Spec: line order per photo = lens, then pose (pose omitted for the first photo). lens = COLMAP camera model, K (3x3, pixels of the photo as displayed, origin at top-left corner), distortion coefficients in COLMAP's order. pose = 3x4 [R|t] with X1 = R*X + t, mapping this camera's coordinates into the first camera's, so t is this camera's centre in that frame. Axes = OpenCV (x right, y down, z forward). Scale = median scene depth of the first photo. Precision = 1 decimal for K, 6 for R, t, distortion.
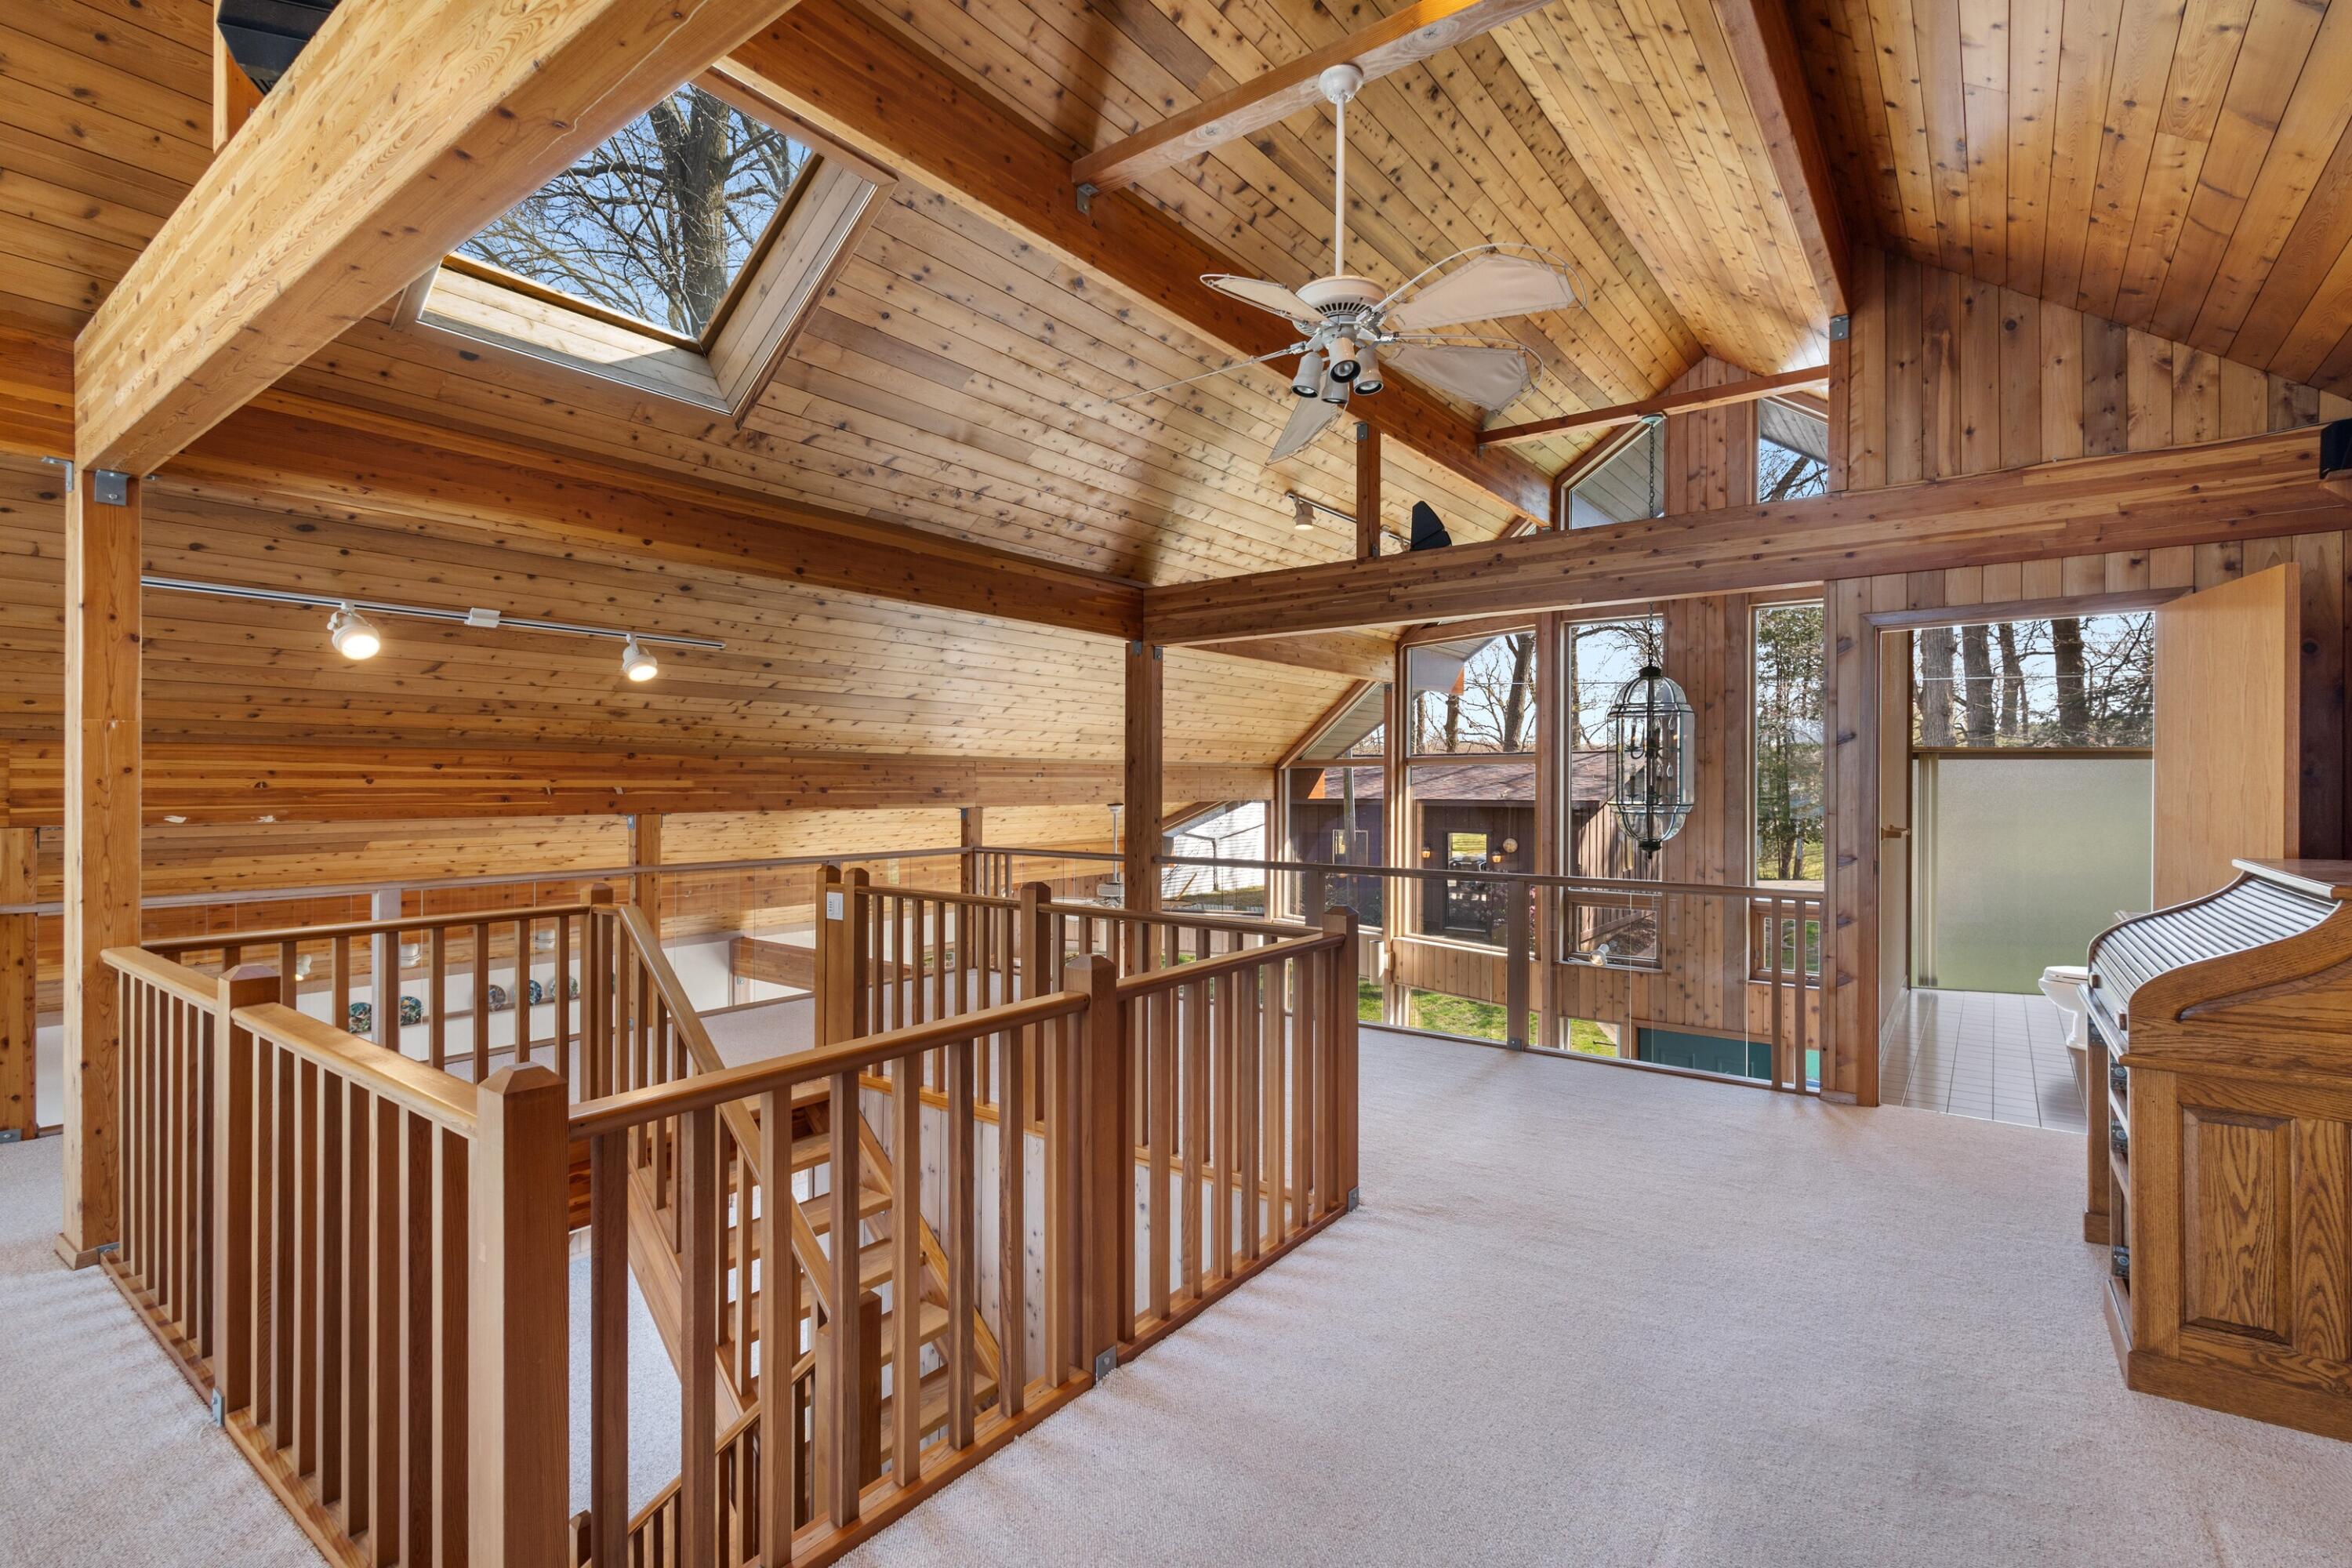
lens RADIAL K [[1091.3, 0, 1170.4], [0, 1091.3, 789.7], [0, 0, 1]] dist [0.004528, 0.000007]
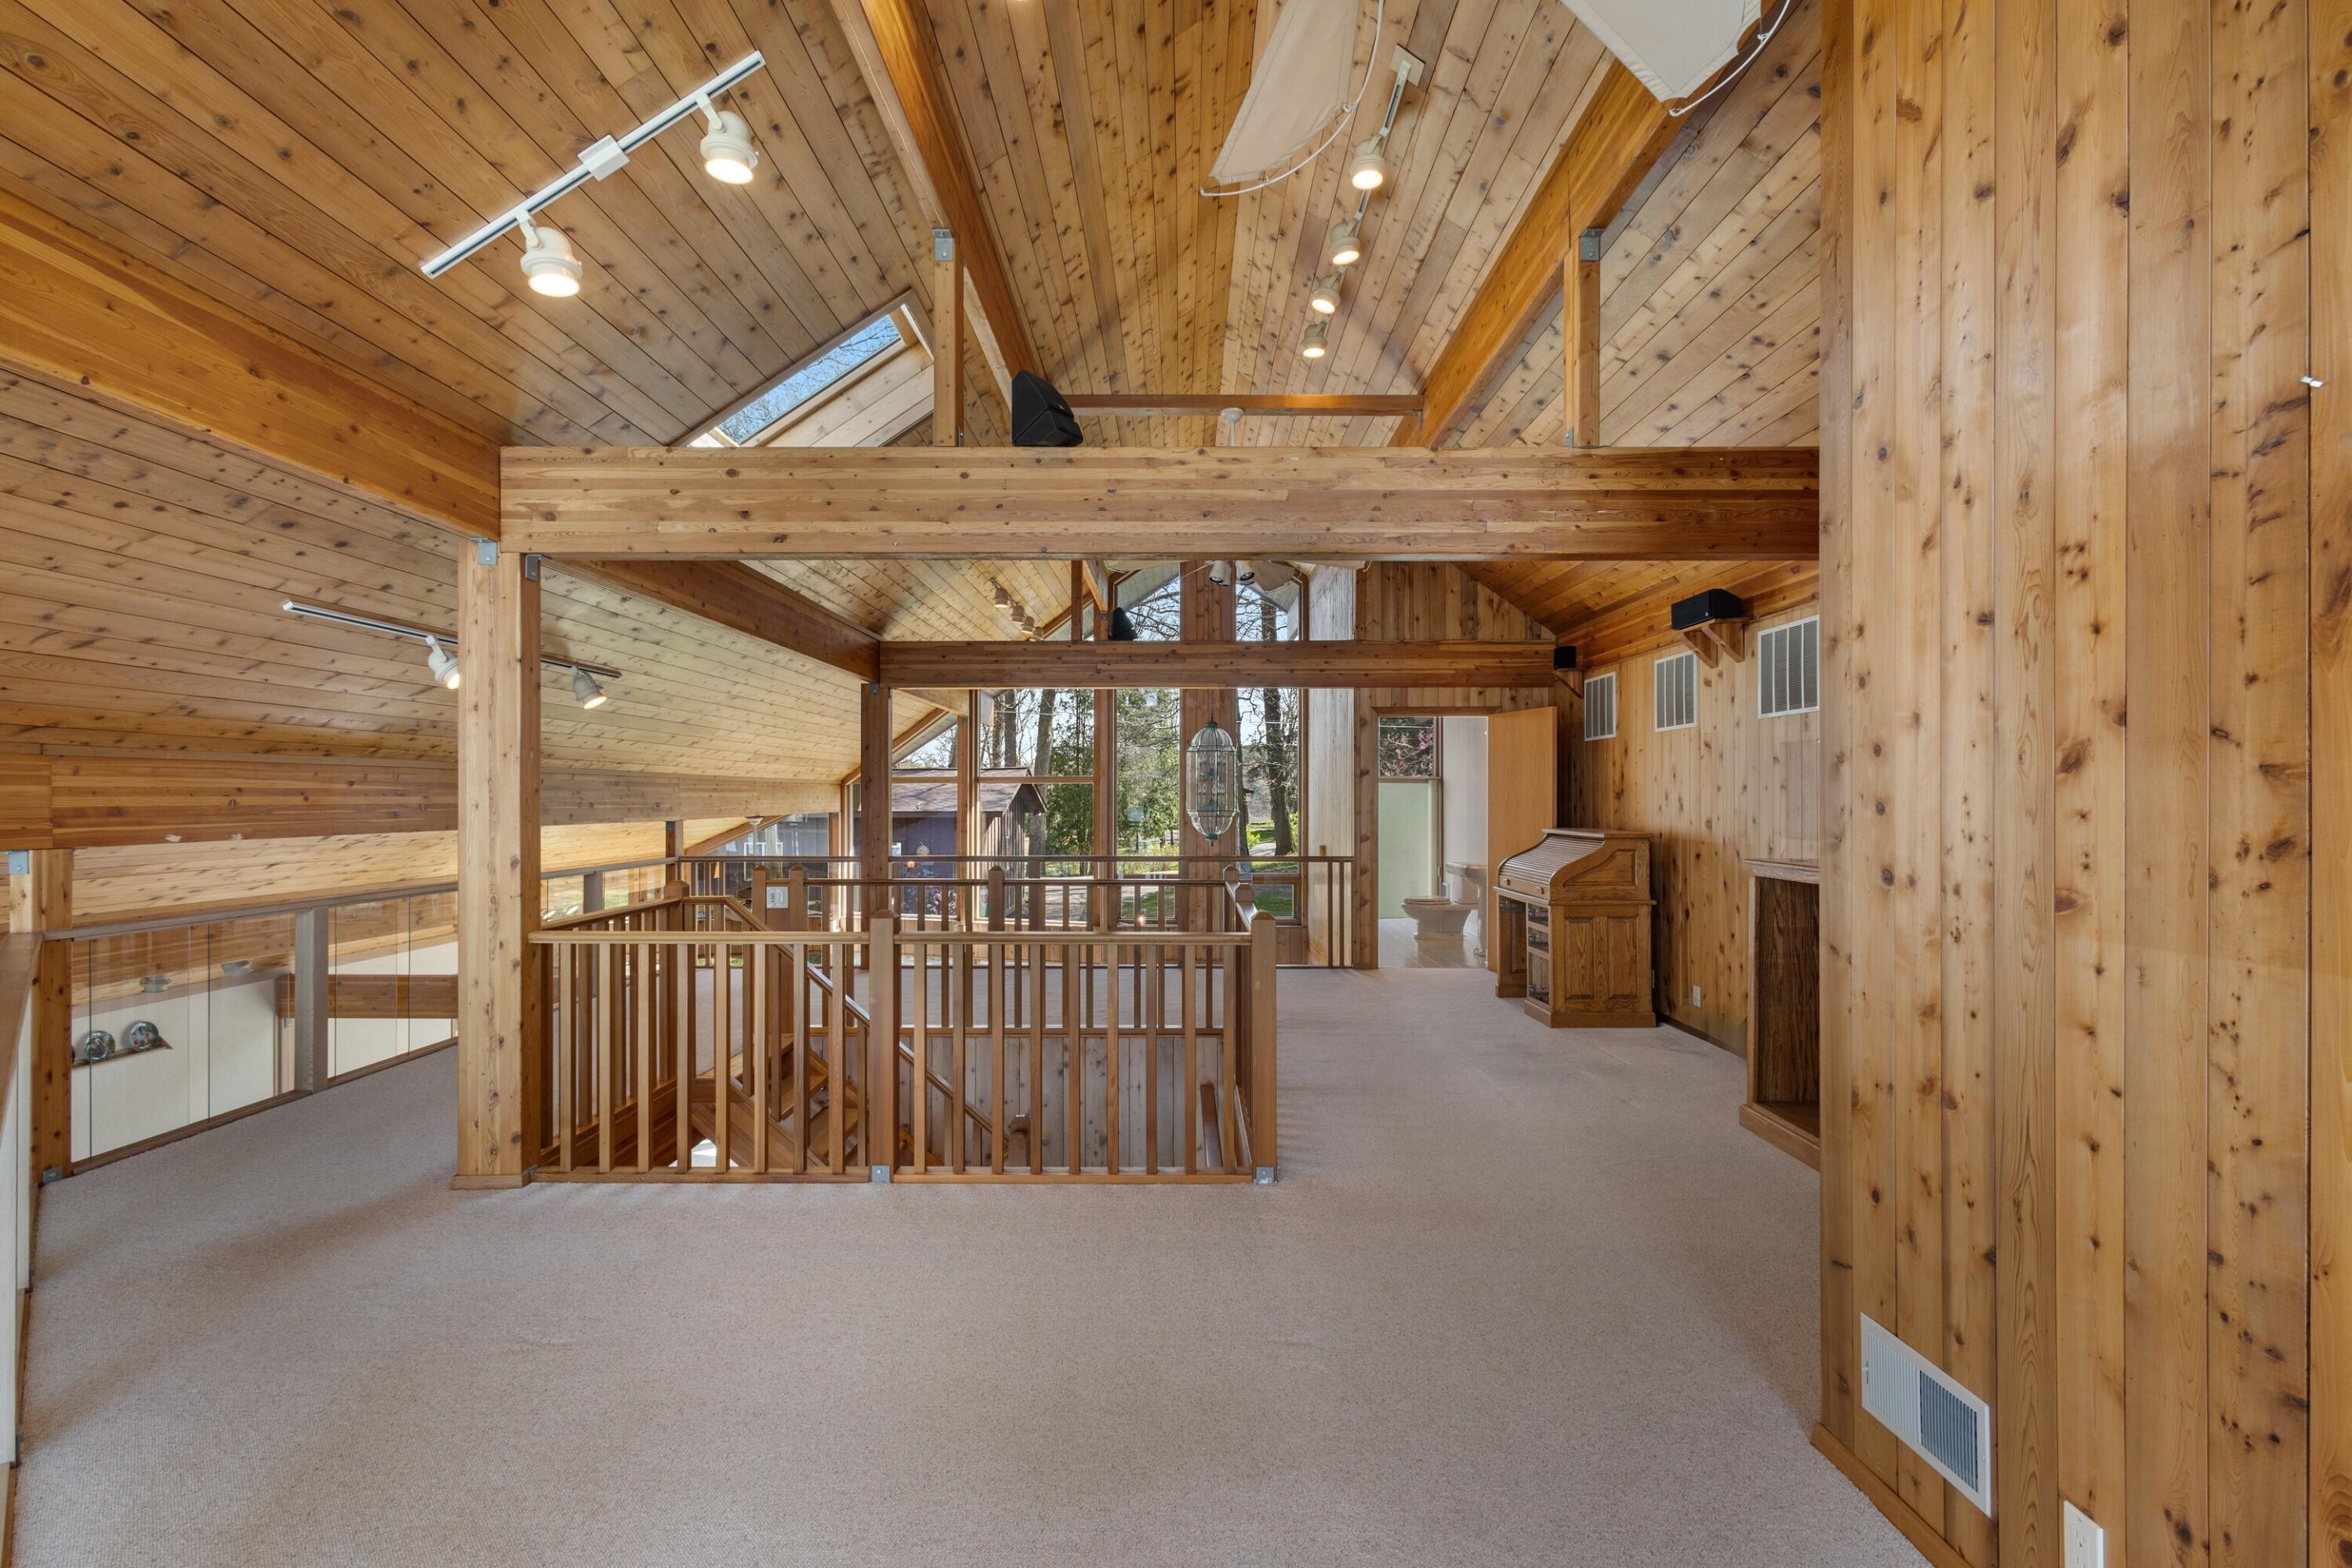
lens RADIAL K [[1093.9, 0, 1180.9], [0, 1093.9, 799.7], [0, 0, 1]] dist [0.011097, -0.003392]
pose [[0.800587, -0.003656, 0.599205, -0.712934], [0.005180, 0.999986, -0.000819, -0.001687], [-0.599194, 0.003759, 0.800595, -0.289743]]
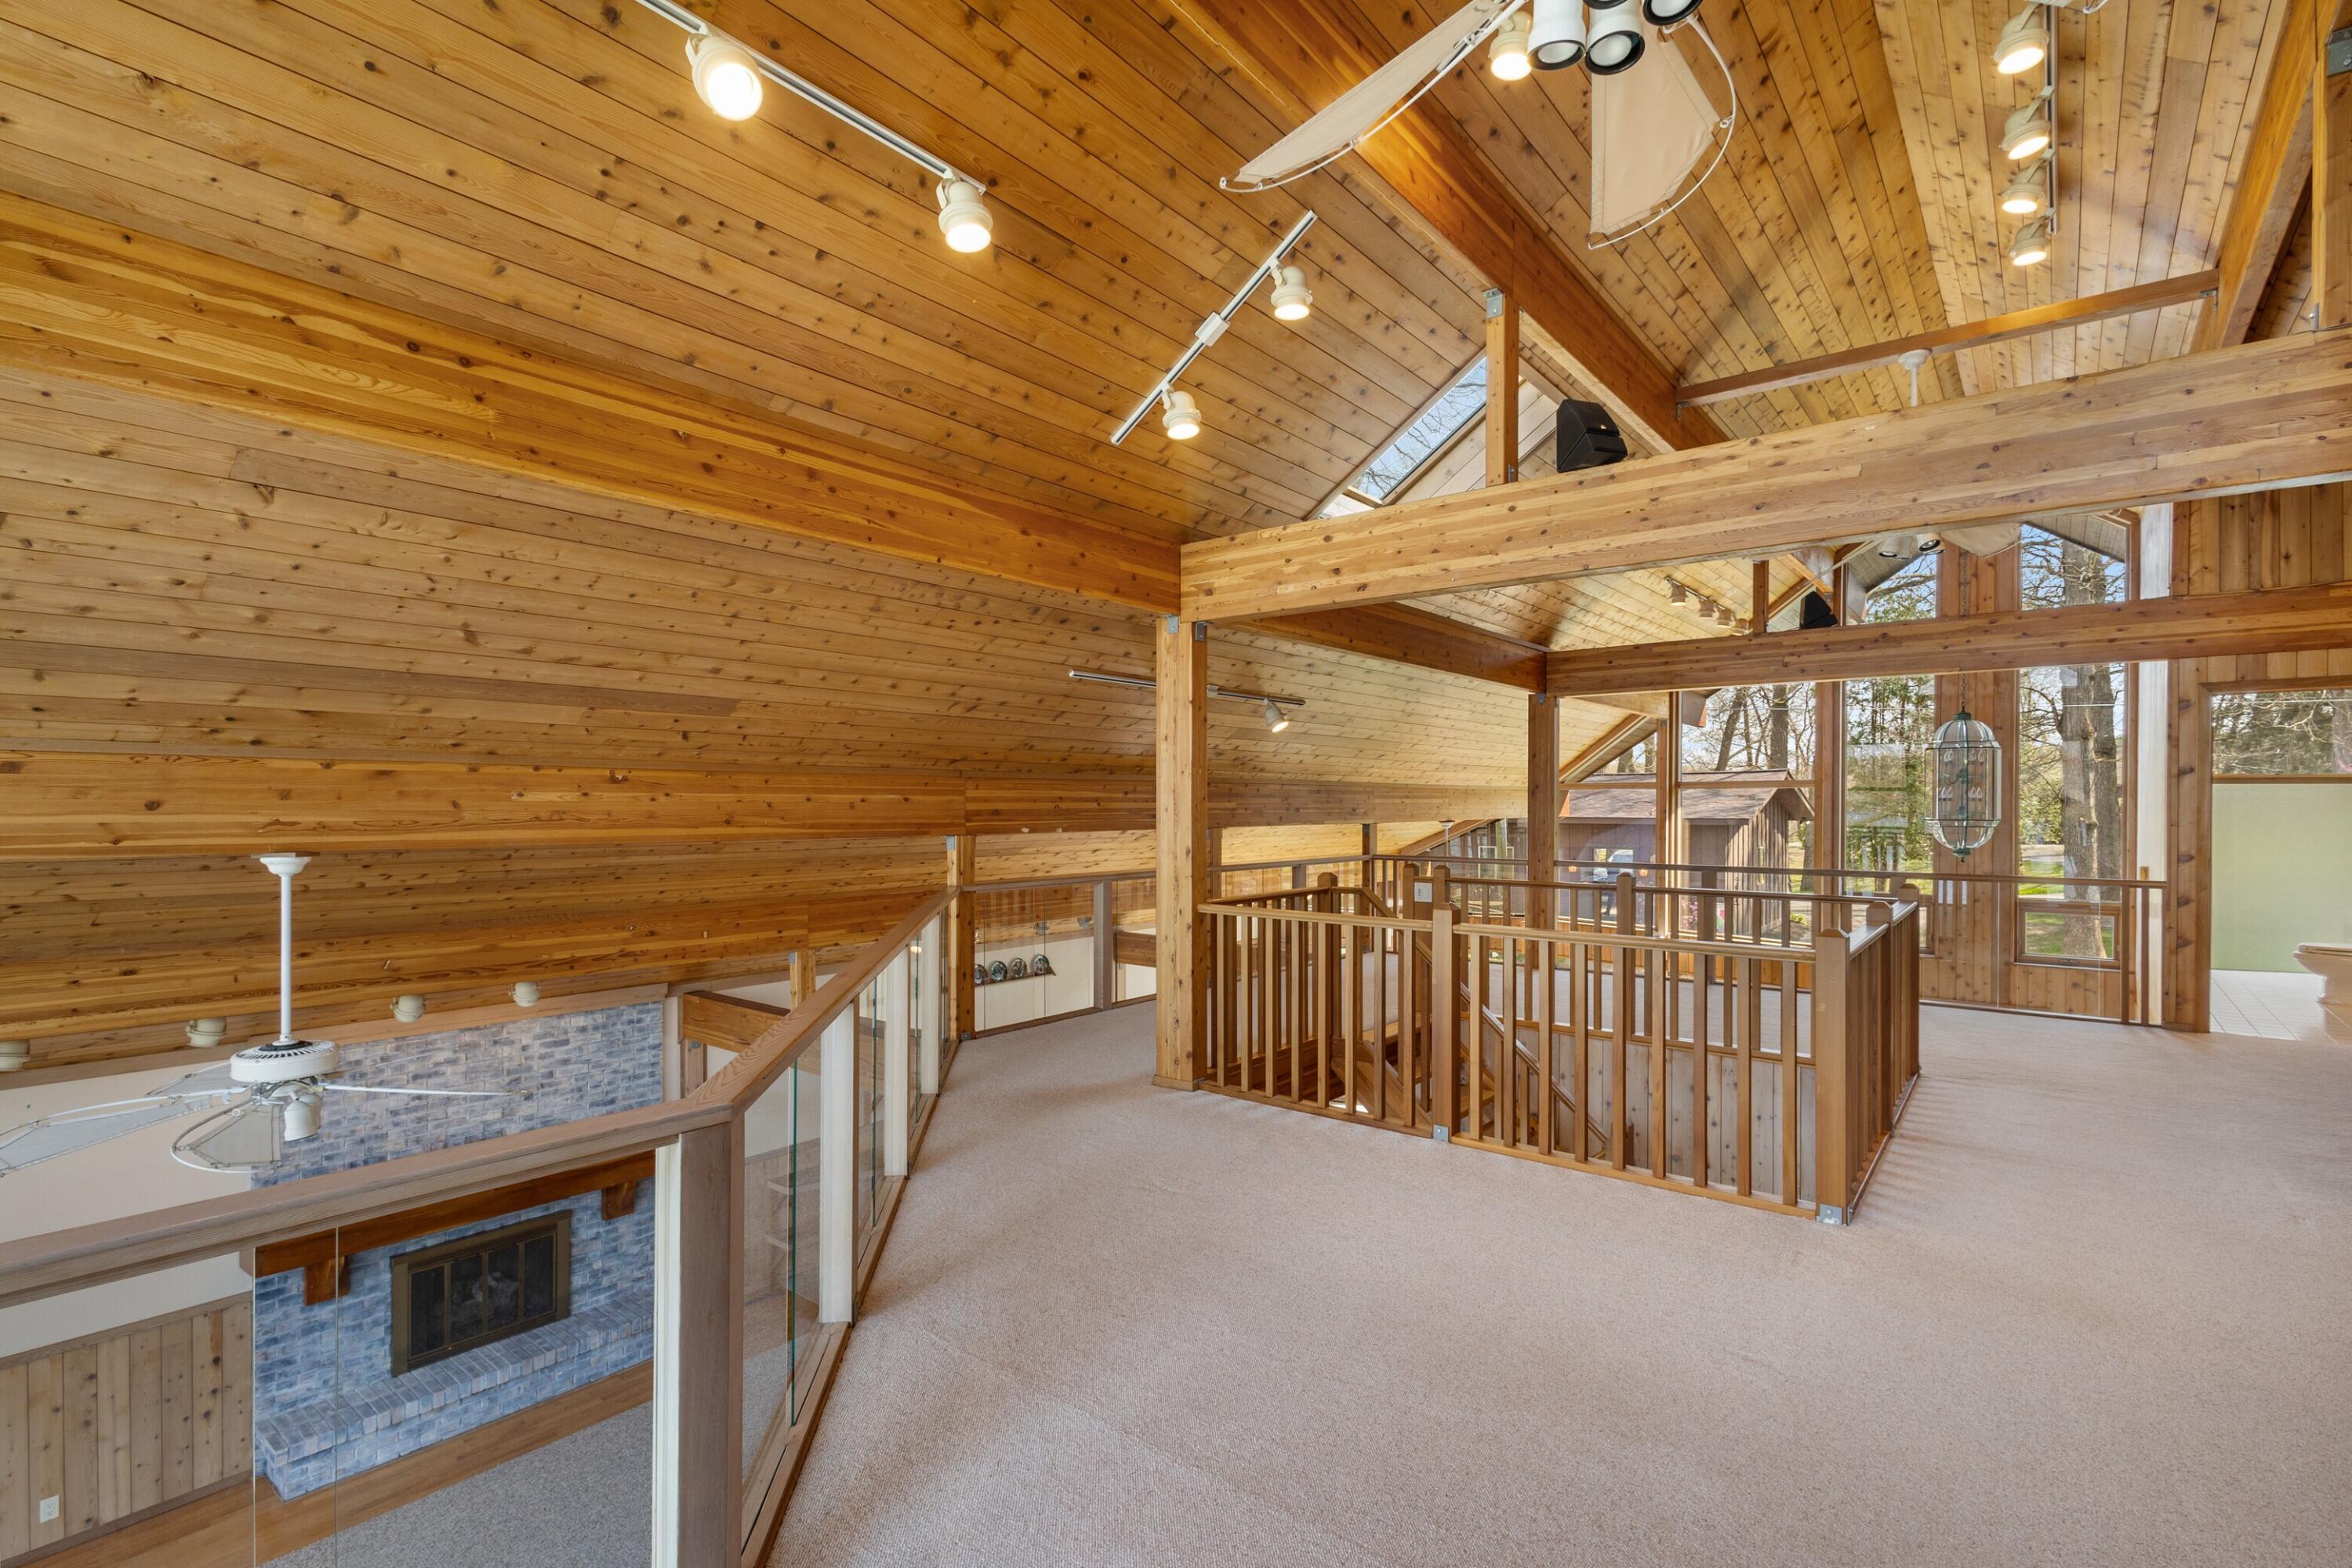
lens RADIAL K [[1094.1, 0, 1174.6], [0, 1094.1, 814.2], [0, 0, 1]] dist [0.018477, -0.008321]
pose [[0.999528, -0.001477, -0.030700, -0.604715], [0.001626, 0.999987, 0.004823, -0.001194], [0.030692, -0.004871, 0.999517, -0.435212]]
